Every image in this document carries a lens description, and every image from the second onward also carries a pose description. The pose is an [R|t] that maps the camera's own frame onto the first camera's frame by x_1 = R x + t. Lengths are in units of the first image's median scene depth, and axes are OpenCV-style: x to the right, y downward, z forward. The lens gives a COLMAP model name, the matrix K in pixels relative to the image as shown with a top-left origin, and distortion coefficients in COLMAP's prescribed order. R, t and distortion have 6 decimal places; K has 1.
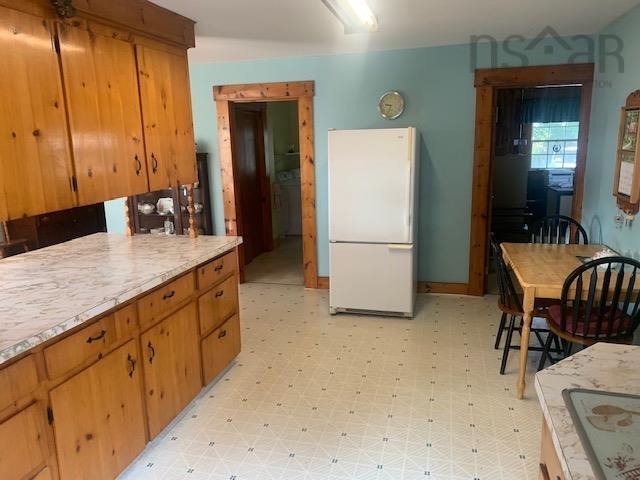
lens RADIAL K [[474.8, 0, 320.3], [0, 474.8, 239.2], [0, 0, 1]] dist [0.015505, -0.031958]
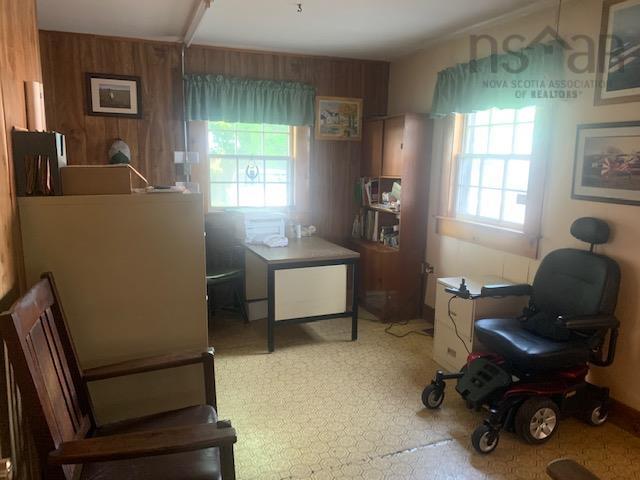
lens RADIAL K [[474.8, 0, 319.4], [0, 474.8, 238.0], [0, 0, 1]] dist [0.015505, -0.031958]
pose [[0.799006, -0.057002, 0.598615, 0.231265], [0.079676, 0.996755, -0.011434, -0.103413], [-0.596021, 0.056831, 0.800955, 0.528106]]
